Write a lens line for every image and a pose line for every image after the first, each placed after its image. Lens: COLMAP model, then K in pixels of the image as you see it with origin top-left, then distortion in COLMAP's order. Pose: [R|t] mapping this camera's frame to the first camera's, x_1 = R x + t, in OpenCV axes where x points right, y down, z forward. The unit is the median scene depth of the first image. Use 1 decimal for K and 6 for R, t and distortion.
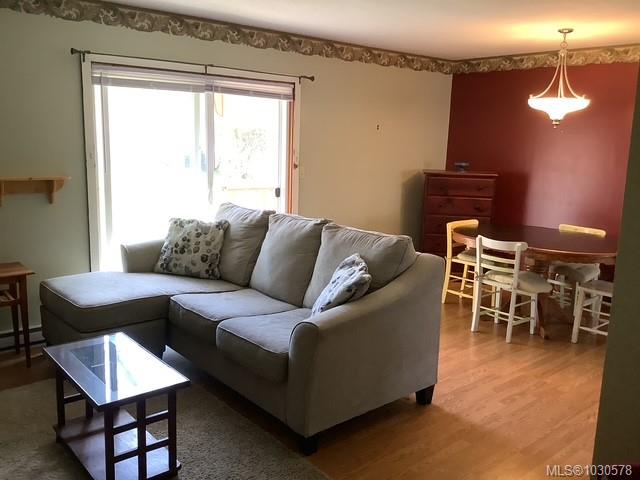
lens RADIAL K [[572.7, 0, 322.4], [0, 572.7, 240.0], [0, 0, 1]] dist [0.034950, -0.065899]
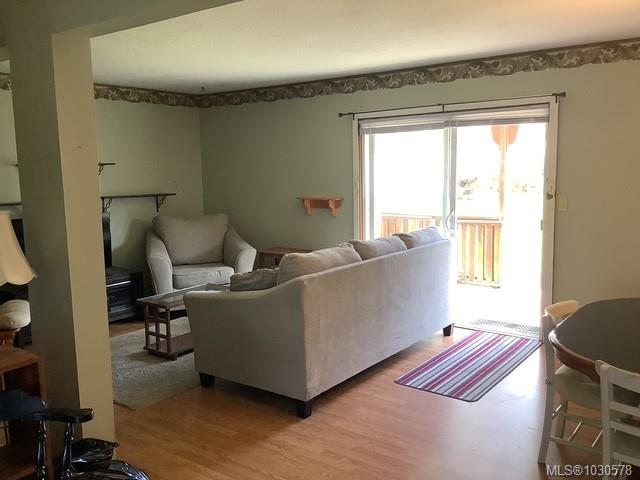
lens RADIAL K [[572.7, 0, 323.6], [0, 572.7, 237.2], [0, 0, 1]] dist [0.034950, -0.065899]
pose [[0.218225, 0.071677, -0.973263, 0.838917], [-0.160125, 0.986413, 0.036742, -0.051827], [0.962672, 0.147826, 0.226737, 0.552092]]
